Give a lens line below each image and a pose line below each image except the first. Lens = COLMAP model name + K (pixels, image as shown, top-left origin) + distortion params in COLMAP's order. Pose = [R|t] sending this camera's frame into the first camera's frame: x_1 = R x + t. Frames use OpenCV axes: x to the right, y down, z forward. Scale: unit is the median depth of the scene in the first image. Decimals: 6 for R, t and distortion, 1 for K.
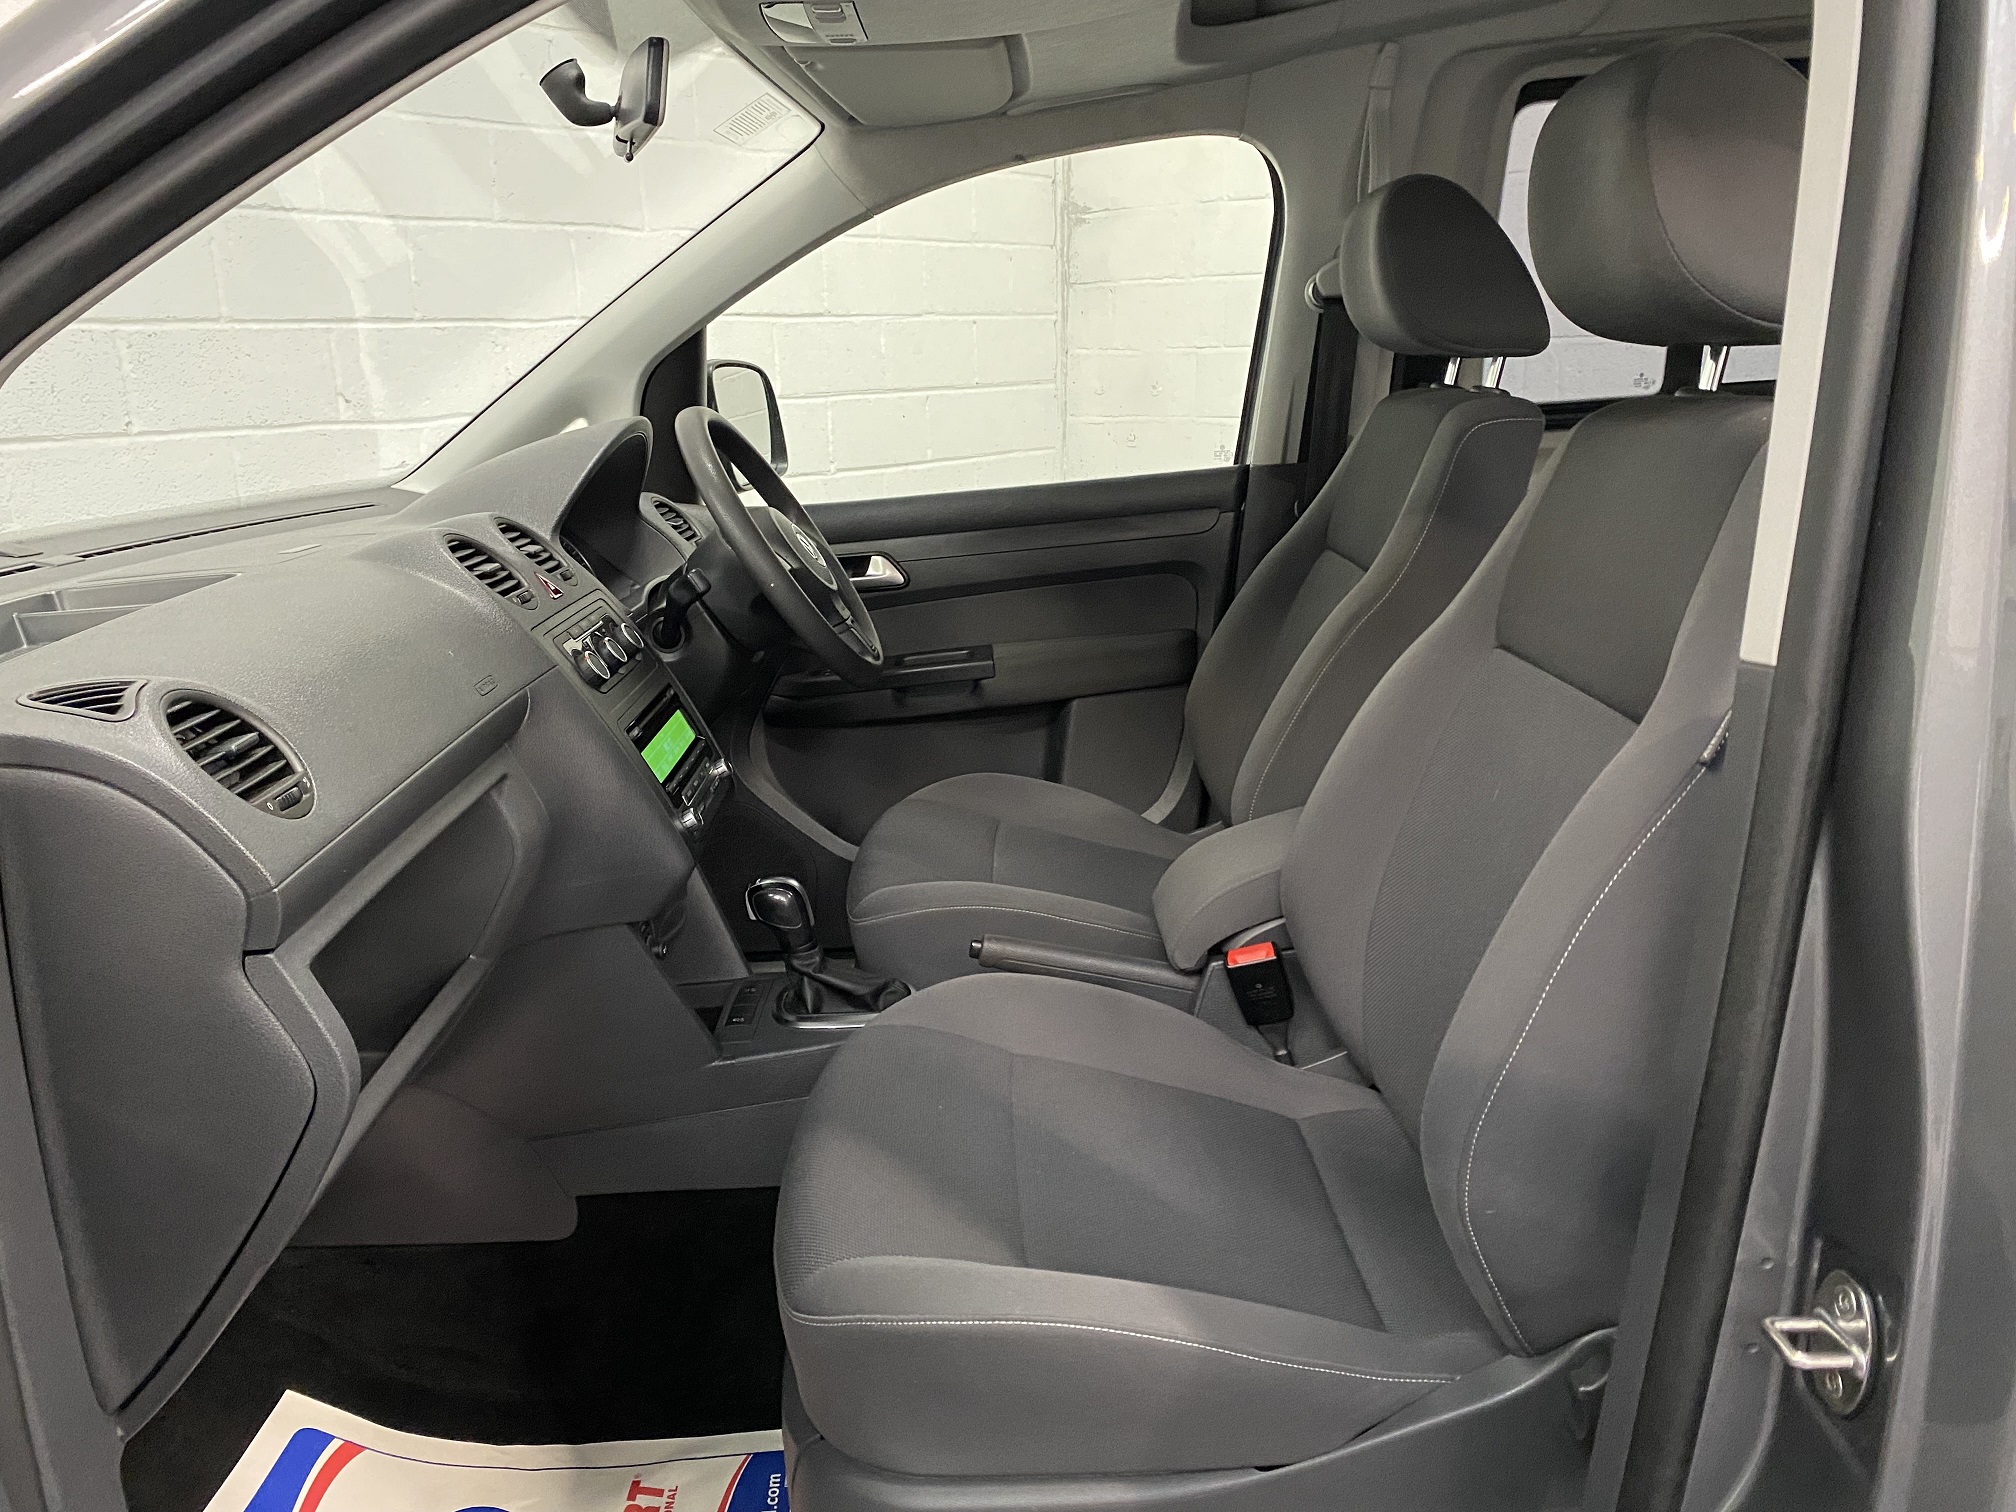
lens RADIAL K [[1529.3, 0, 989.7], [0, 1529.3, 747.3], [0, 0, 1]] dist [0.076349, -0.192882]
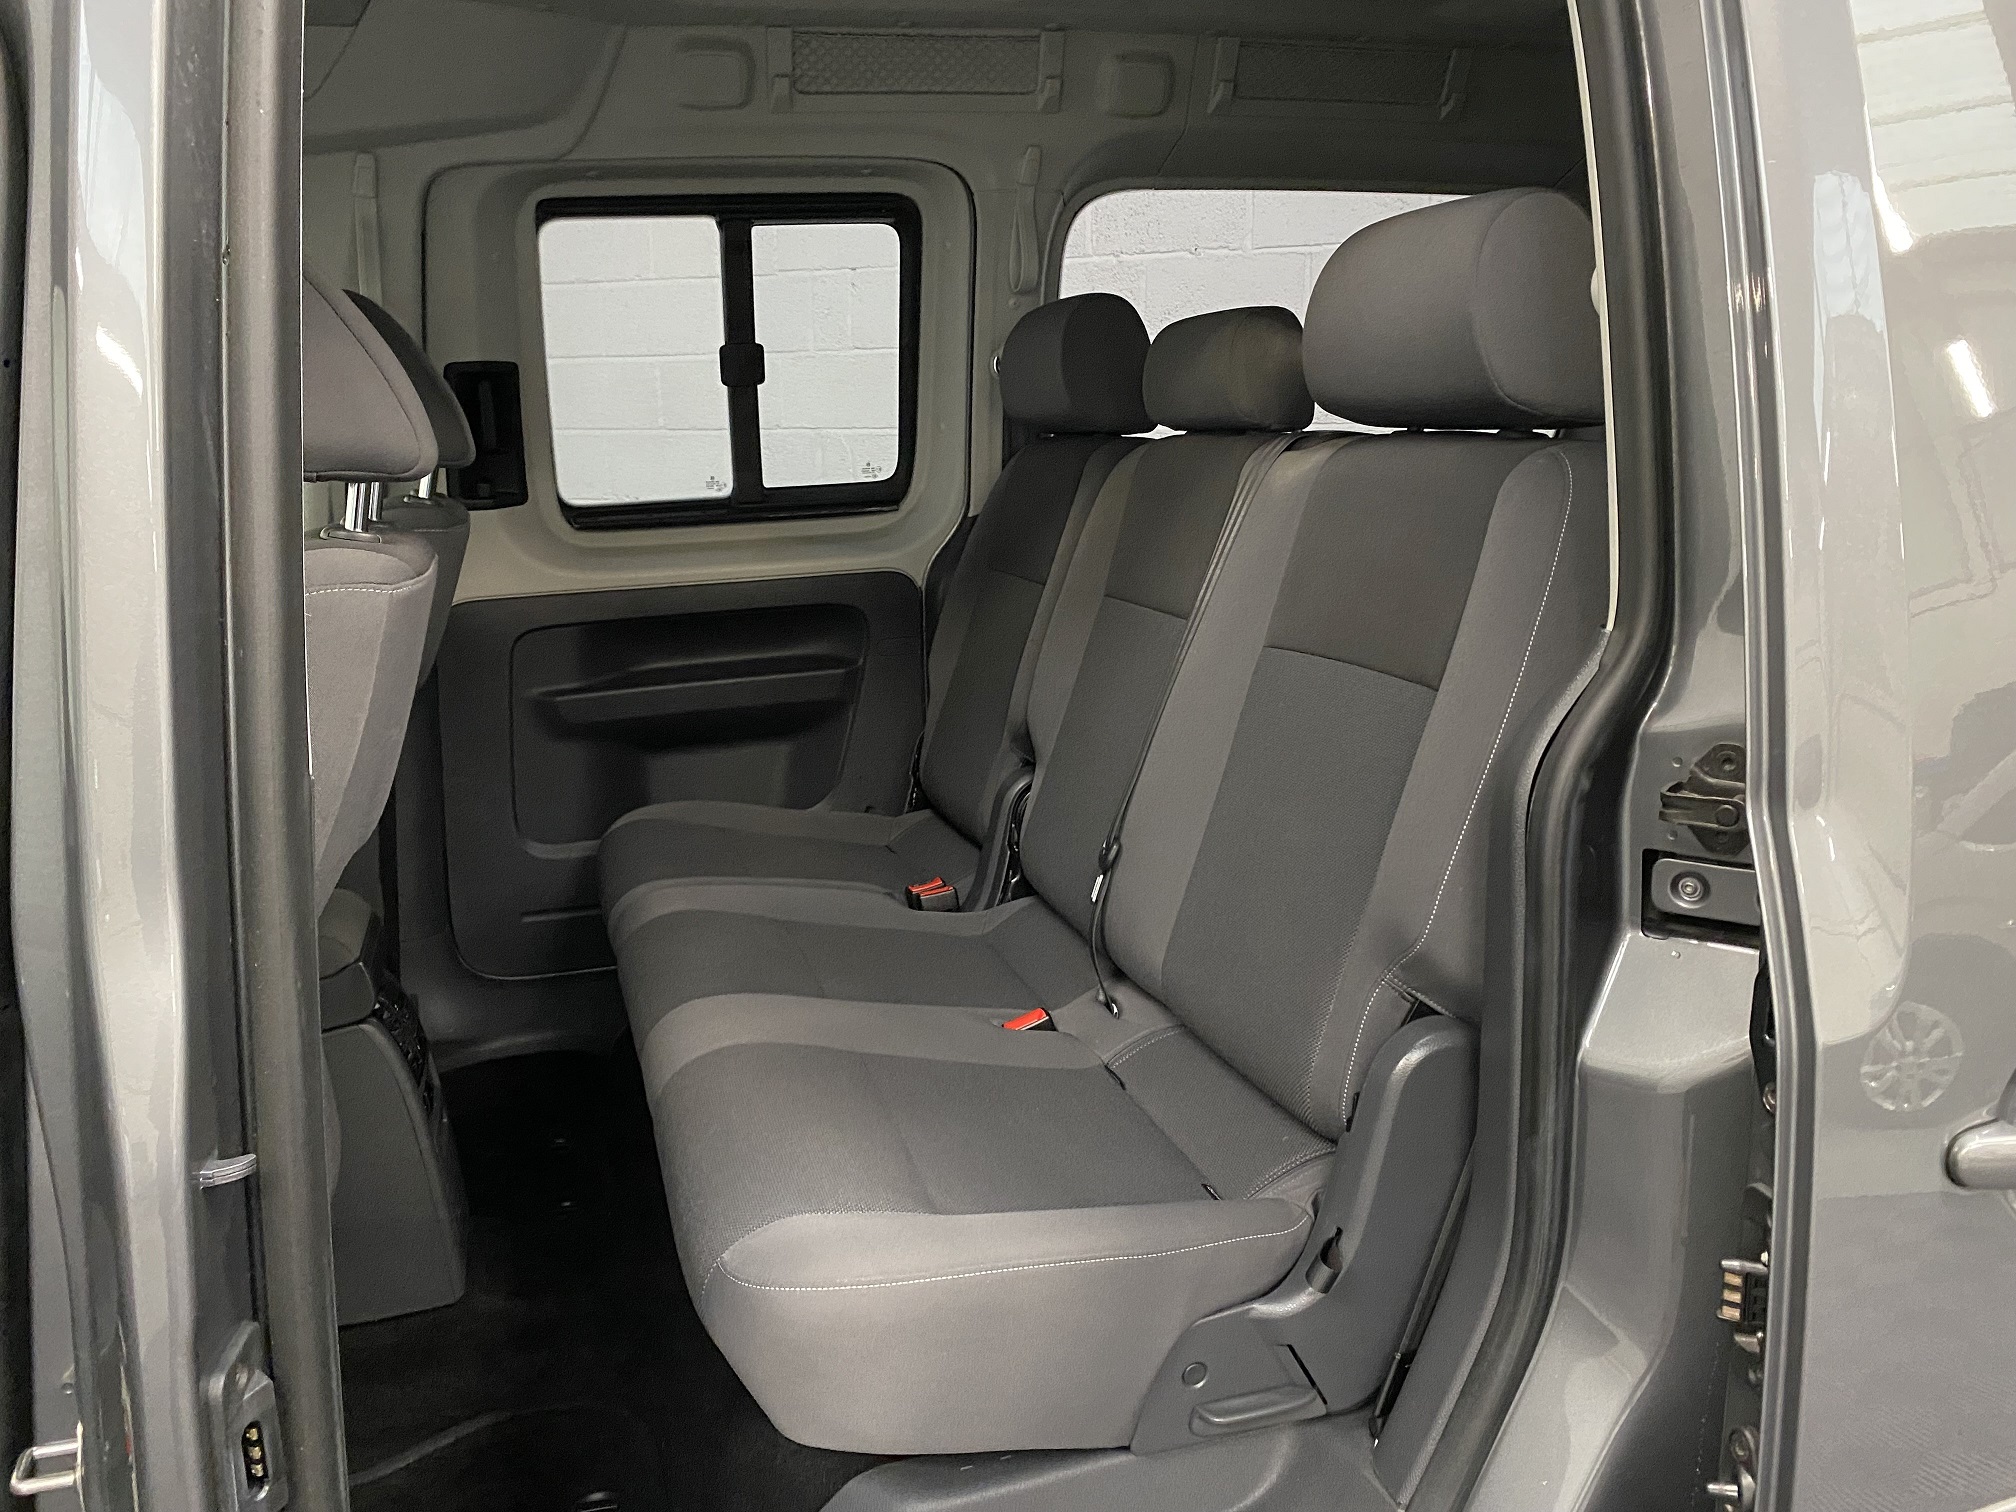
lens RADIAL K [[1544.1, 0, 1013.2], [0, 1544.1, 774.9], [0, 0, 1]] dist [0.004186, -0.000484]
pose [[0.949448, -0.049099, 0.310061, 0.313458], [0.057629, 0.998168, -0.018402, -0.005871], [-0.308589, 0.035340, 0.950539, -0.080612]]
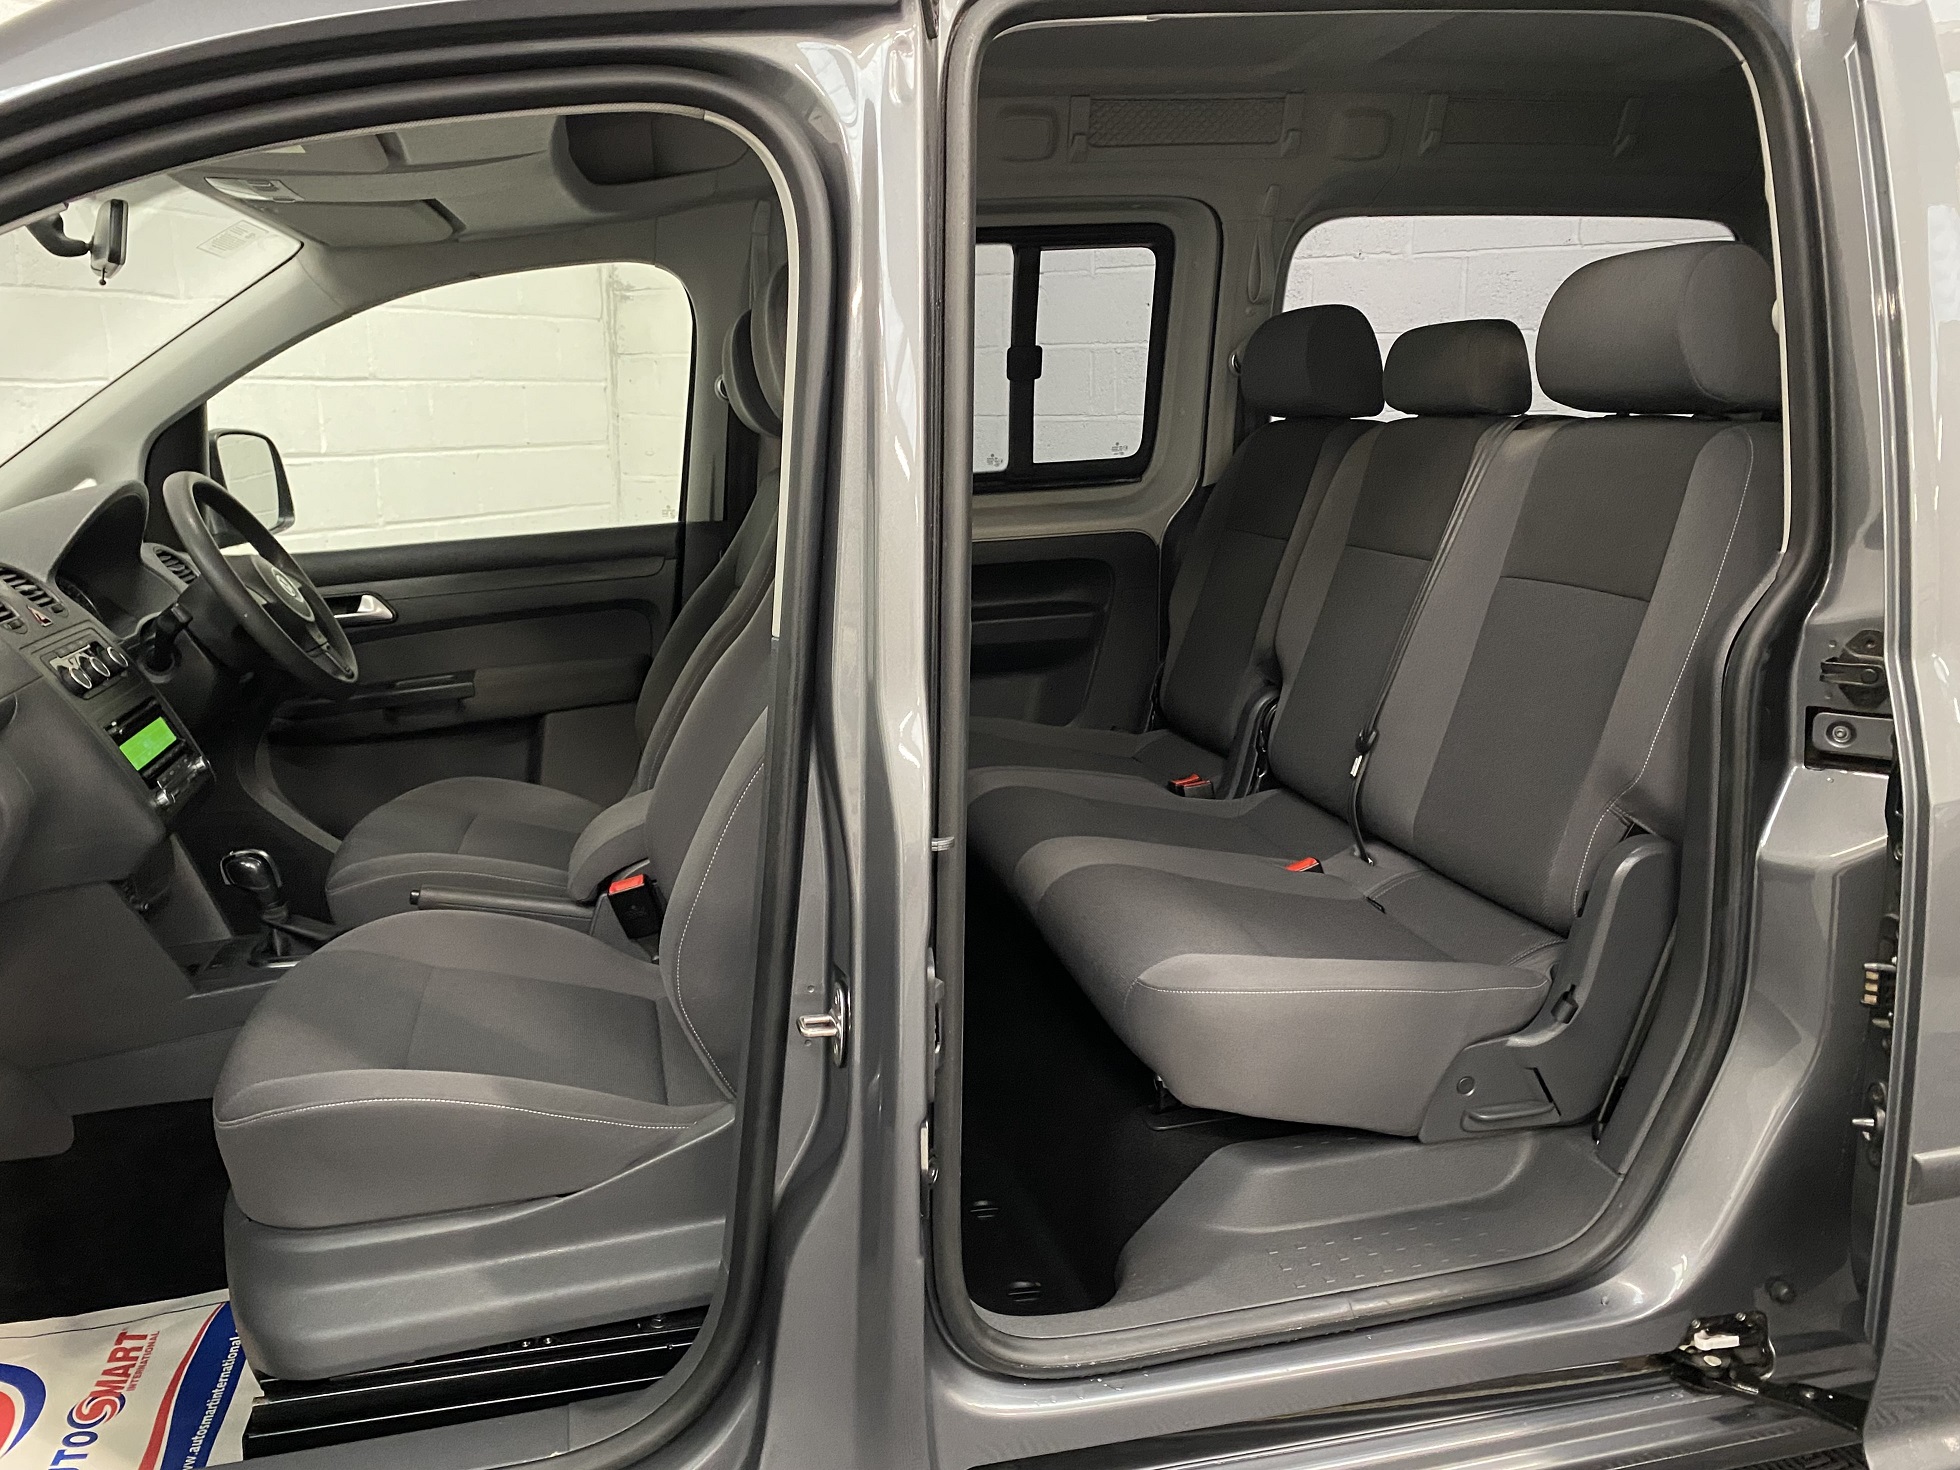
lens RADIAL K [[1539.0, 0, 975.7], [0, 1539.0, 728.7], [0, 0, 1]] dist [-0.000377, 0.004557]
pose [[0.973000, -0.026500, 0.229280, 0.118623], [0.037158, 0.998414, -0.042291, 0.048582], [-0.227796, 0.049669, 0.972441, -0.276373]]
